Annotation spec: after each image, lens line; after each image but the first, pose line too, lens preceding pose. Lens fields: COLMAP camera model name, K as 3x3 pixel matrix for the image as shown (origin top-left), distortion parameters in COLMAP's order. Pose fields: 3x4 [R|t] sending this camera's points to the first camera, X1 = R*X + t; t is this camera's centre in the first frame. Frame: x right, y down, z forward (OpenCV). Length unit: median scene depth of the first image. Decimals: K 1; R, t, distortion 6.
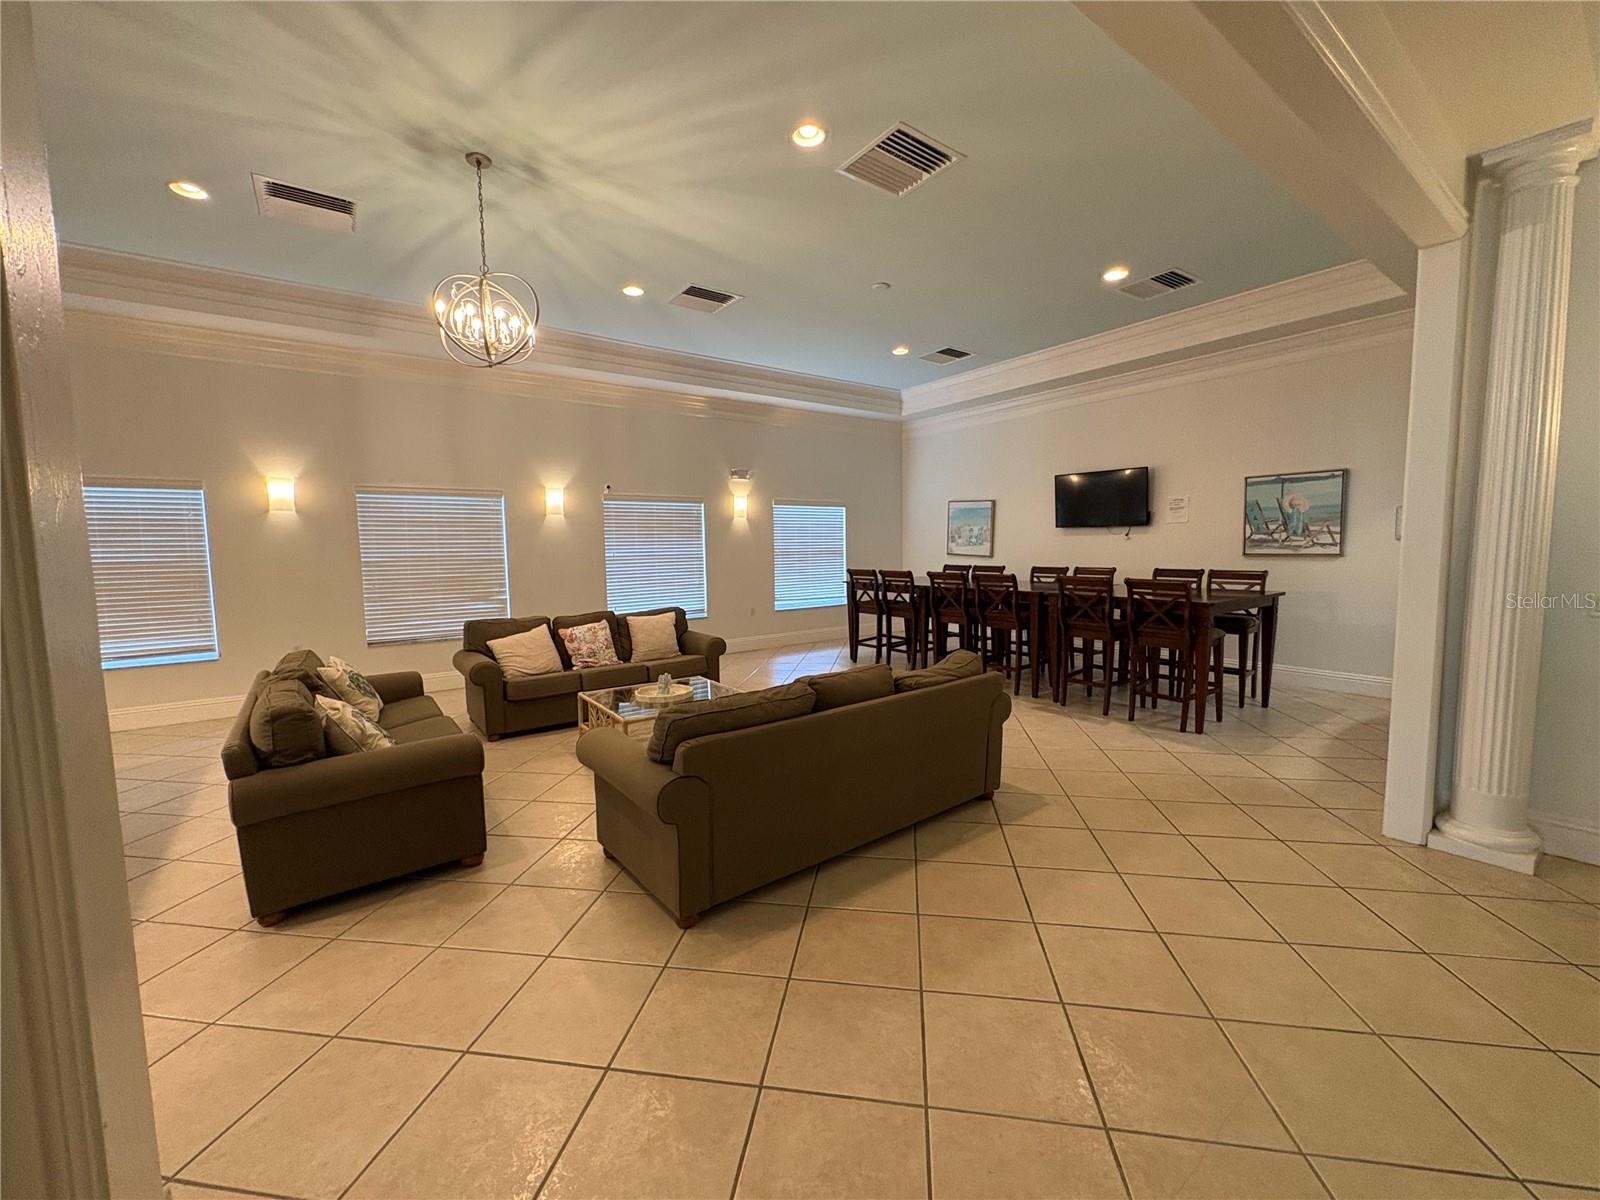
lens RADIAL K [[639.0, 0, 800.0], [0, 639.0, 600.0], [0, 0, 1]] dist [0.000815, -0.000606]
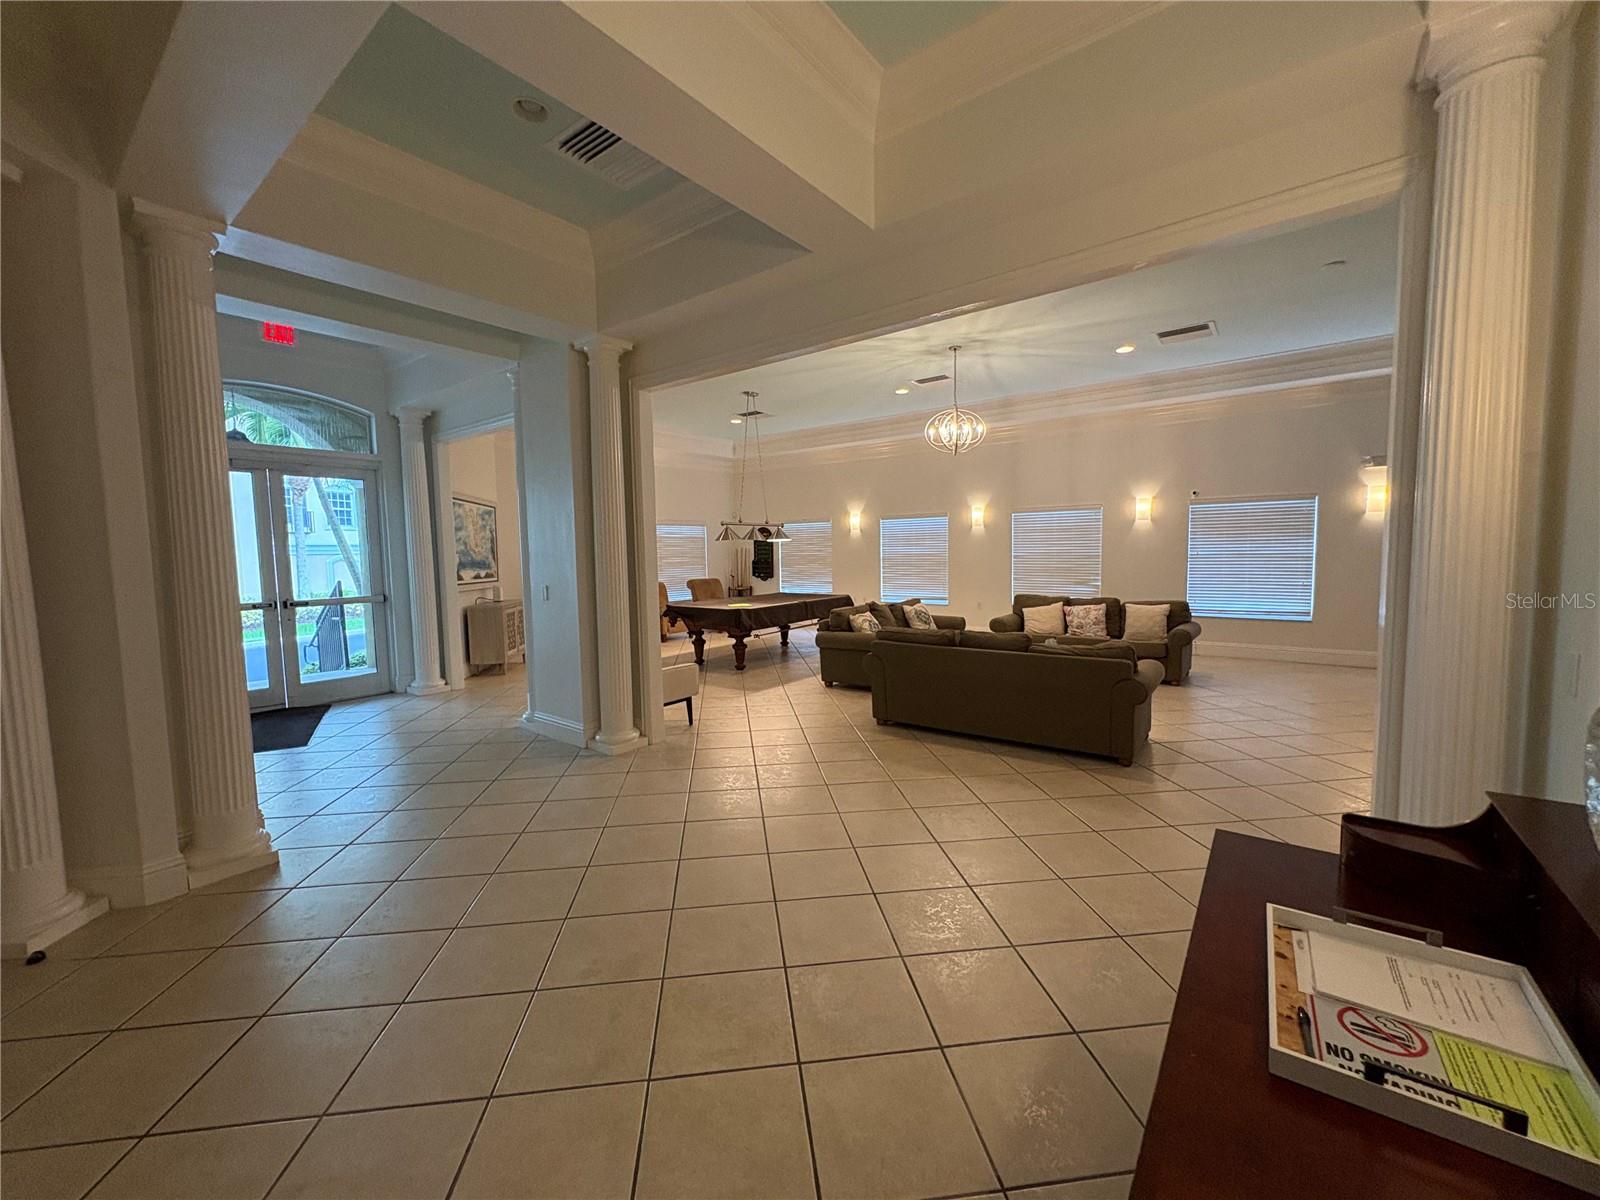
lens RADIAL K [[639.0, 0, 800.0], [0, 639.0, 600.0], [0, 0, 1]] dist [0.000815, -0.000606]
pose [[0.275568, 0.086860, -0.957349, 0.717978], [-0.068364, 0.995158, 0.070612, -0.024446], [0.958848, 0.045989, 0.280172, 0.032151]]
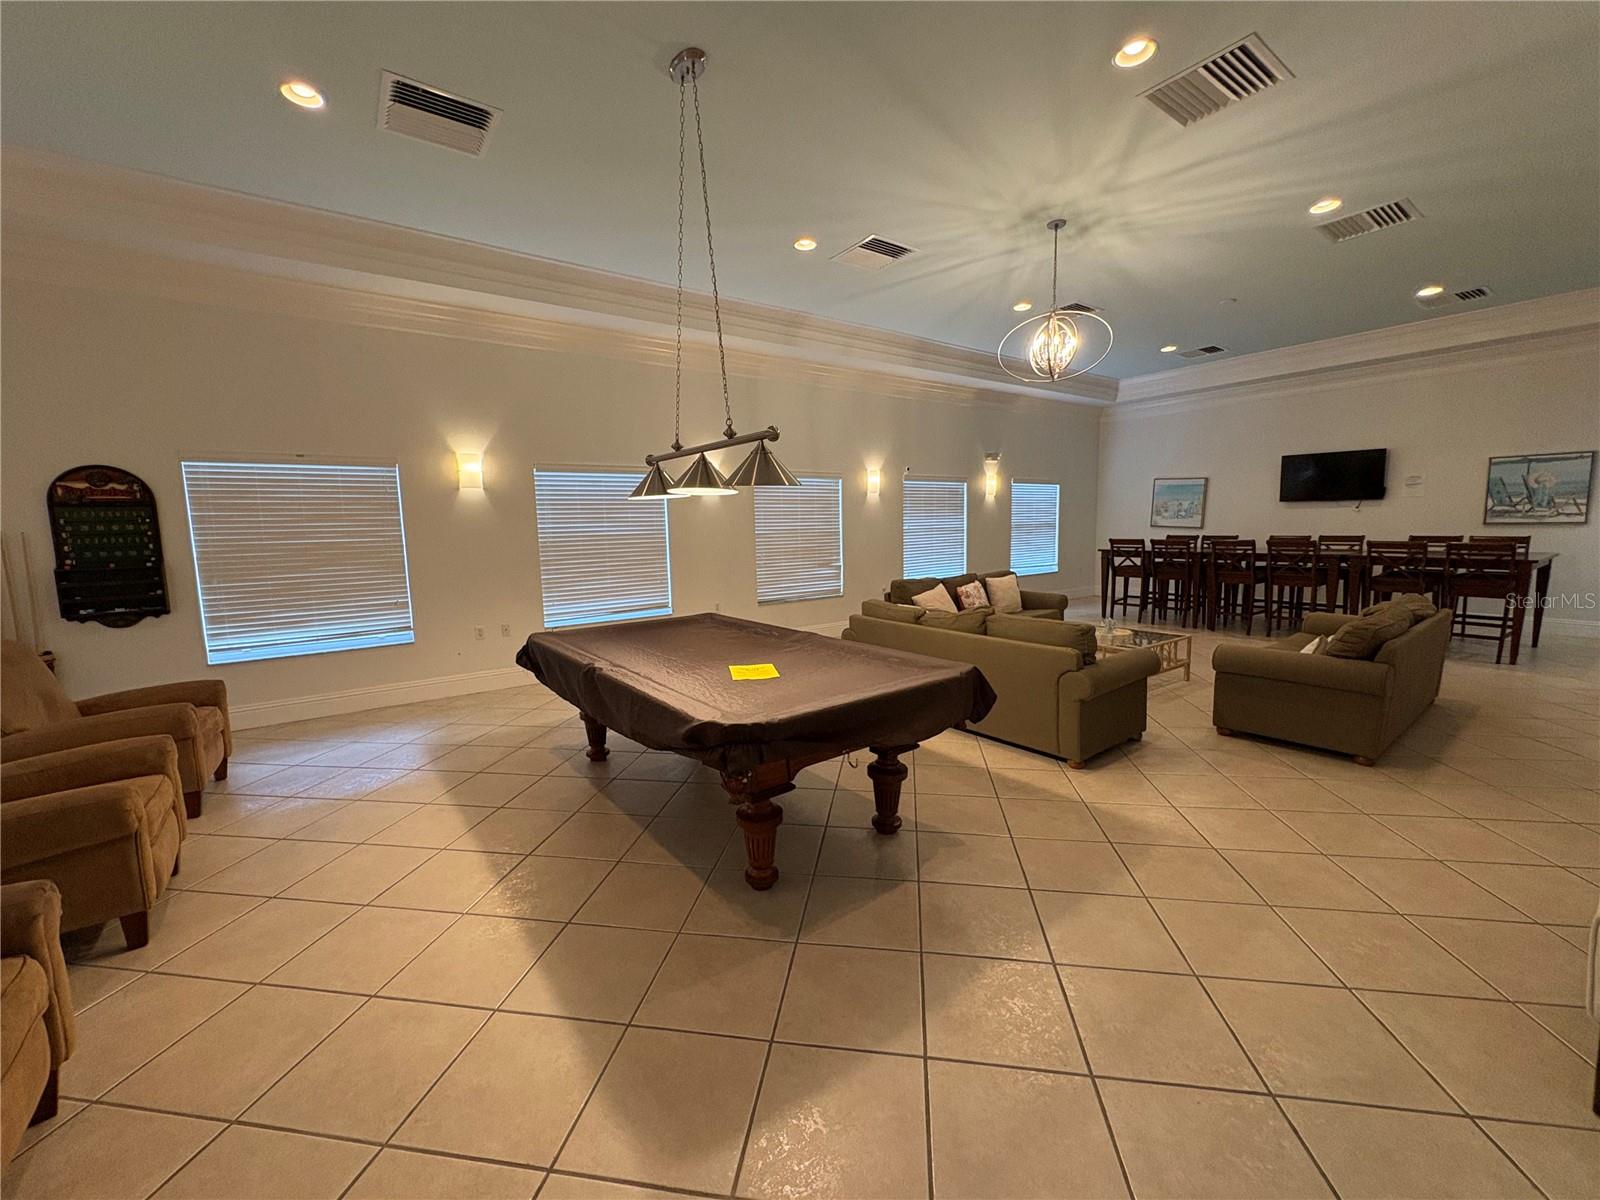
lens RADIAL K [[639.0, 0, 800.0], [0, 639.0, 600.0], [0, 0, 1]] dist [0.000815, -0.000606]
pose [[0.999977, -0.006008, -0.003196, -0.588774], [0.006120, 0.999317, 0.036436, 0.020423], [0.002975, -0.036454, 0.999331, -0.197970]]
